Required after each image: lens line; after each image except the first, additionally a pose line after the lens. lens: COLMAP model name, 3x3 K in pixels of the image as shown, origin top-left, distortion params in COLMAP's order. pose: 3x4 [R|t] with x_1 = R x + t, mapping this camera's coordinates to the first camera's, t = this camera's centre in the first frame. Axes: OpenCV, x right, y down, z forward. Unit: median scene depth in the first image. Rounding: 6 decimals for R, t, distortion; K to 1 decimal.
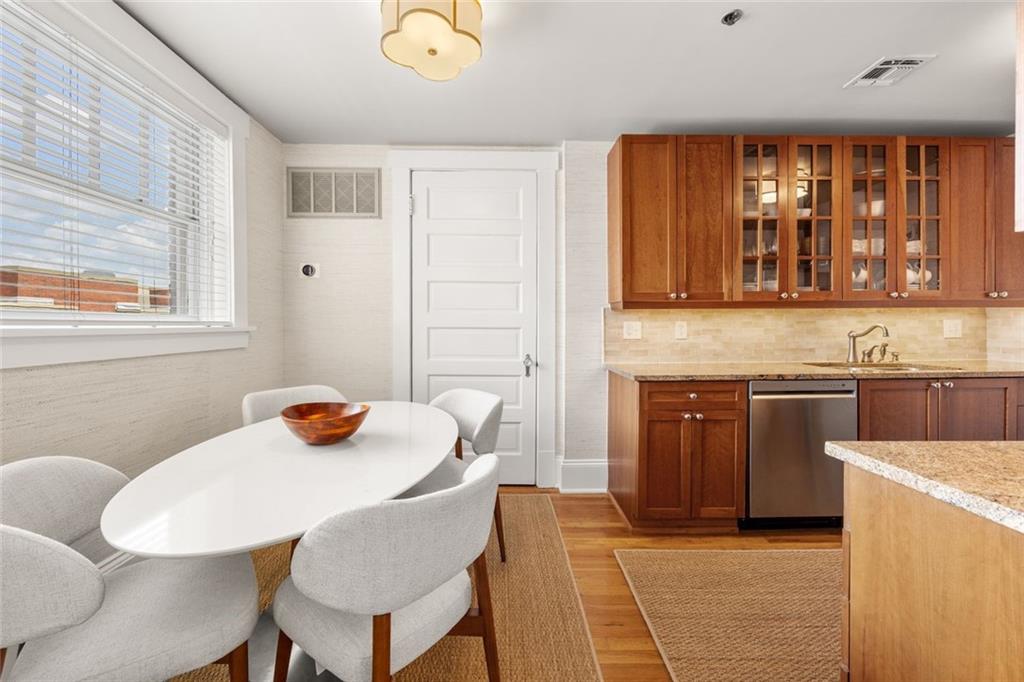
lens RADIAL K [[402.7, 0, 508.1], [0, 402.7, 328.6], [0, 0, 1]] dist [0.000583, -0.000288]
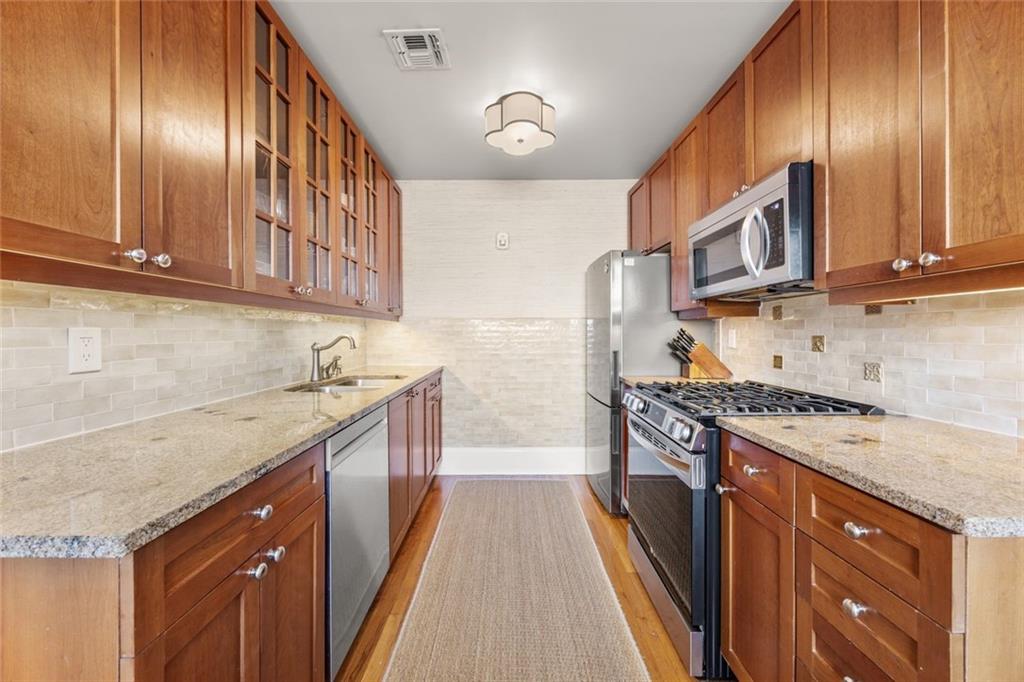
lens RADIAL K [[394.4, 0, 506.2], [0, 394.4, 337.2], [0, 0, 1]] dist [-0.001107, 0.000081]
pose [[0.012624, -0.005619, 0.999905, 0.053973], [0.008815, 0.999946, 0.005508, -0.006612], [-0.999881, 0.008745, 0.012673, 0.603409]]
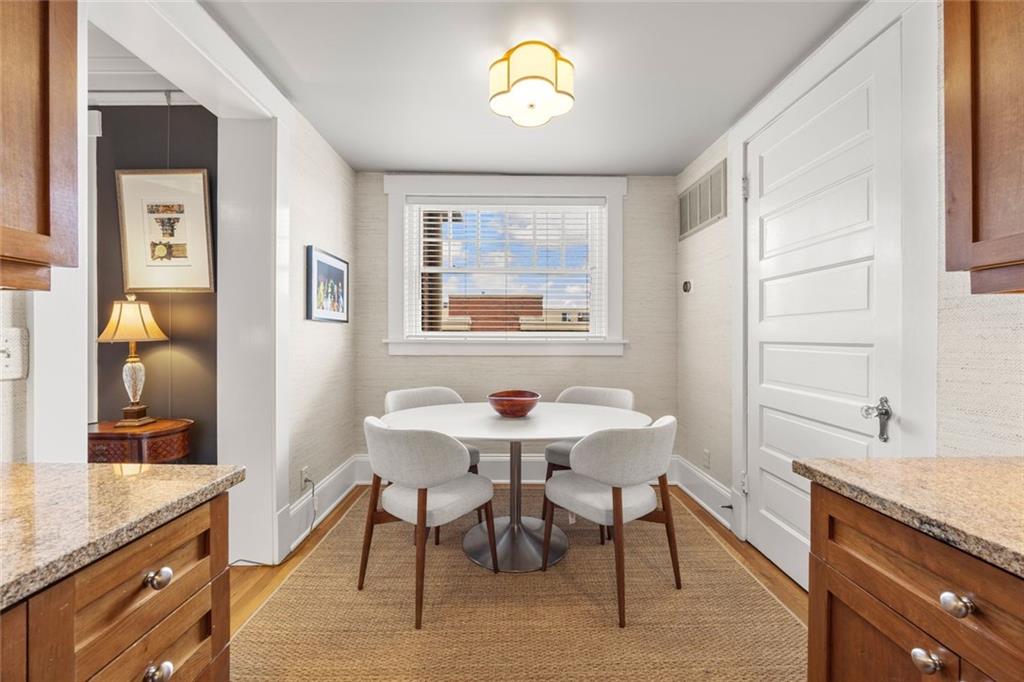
lens RADIAL K [[402.7, 0, 510.7], [0, 402.7, 342.6], [0, 0, 1]] dist [0.000583, -0.000288]
pose [[0.004407, 0.012098, -0.999917, 0.586349], [-0.008960, 0.999887, 0.012059, -0.006895], [0.999950, 0.008906, 0.004515, 0.560370]]
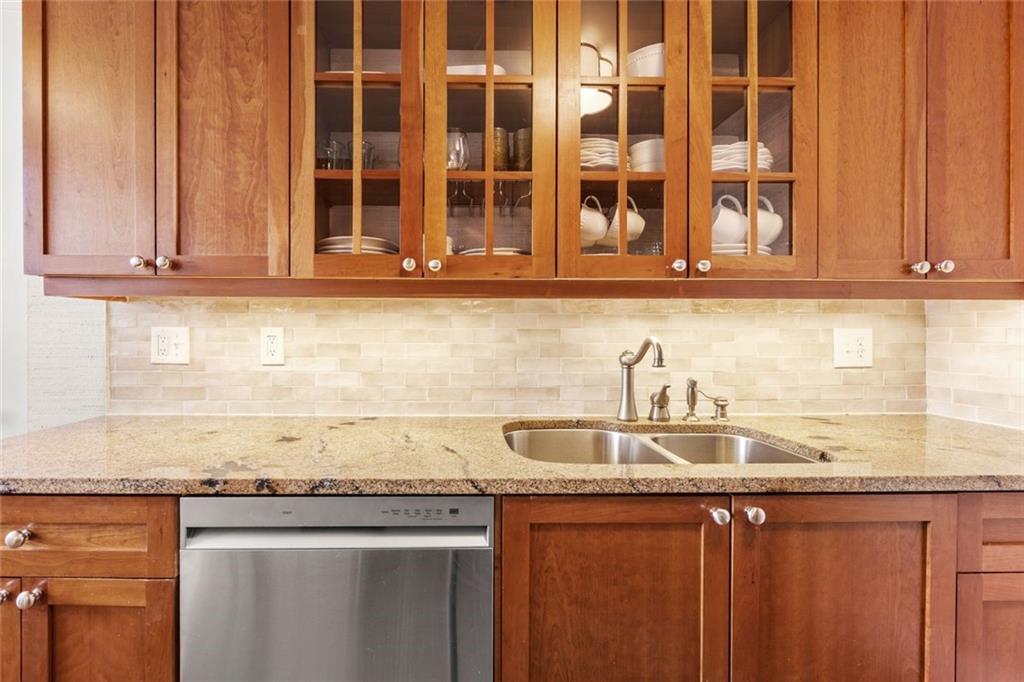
lens RADIAL K [[442.7, 0, 473.9], [0, 442.7, 338.1], [0, 0, 1]] dist [-0.004677, 0.000396]
pose [[0.999953, 0.008759, -0.004127, 0.686046], [-0.008766, 0.999960, -0.001785, -0.006295], [0.004112, 0.001821, 0.999990, 0.500211]]
